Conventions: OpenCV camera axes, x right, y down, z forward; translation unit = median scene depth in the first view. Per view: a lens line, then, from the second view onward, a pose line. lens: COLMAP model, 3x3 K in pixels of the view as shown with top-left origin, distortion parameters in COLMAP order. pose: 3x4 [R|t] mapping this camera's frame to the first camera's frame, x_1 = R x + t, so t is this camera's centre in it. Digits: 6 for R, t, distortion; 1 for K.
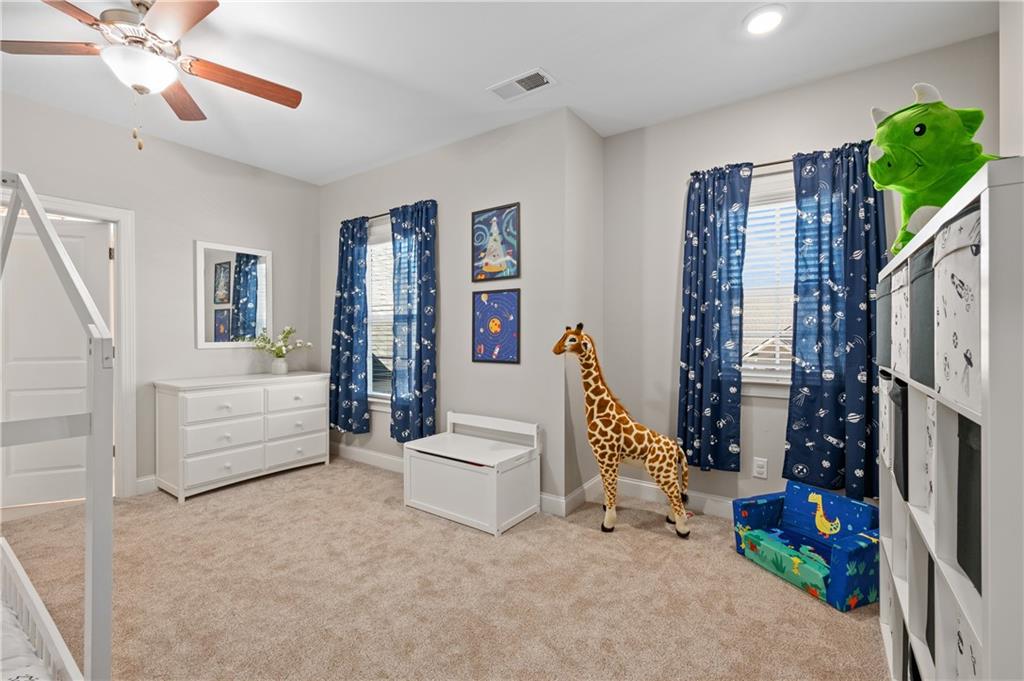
lens RADIAL K [[443.8, 0, 509.6], [0, 443.8, 335.0], [0, 0, 1]] dist [-0.001925, 0.000066]
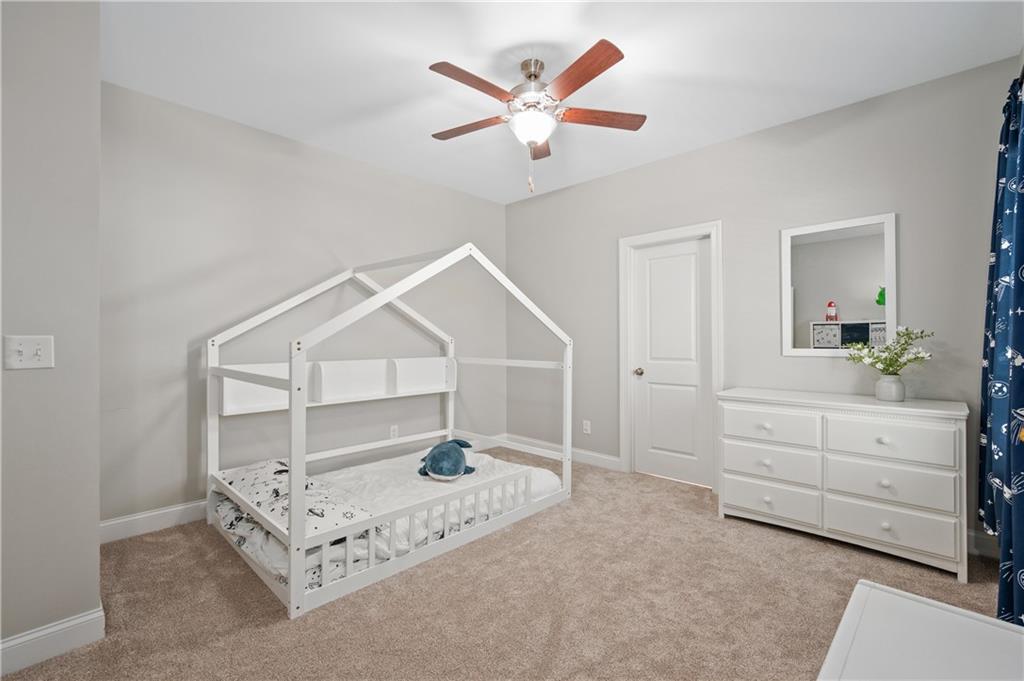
lens RADIAL K [[443.8, 0, 511.2], [0, 443.8, 341.8], [0, 0, 1]] dist [-0.001925, 0.000066]
pose [[-0.140642, 0.005885, -0.990043, 0.221887], [-0.004567, 0.999968, 0.006593, 0.001059], [0.990050, 0.005449, -0.140611, 0.611500]]
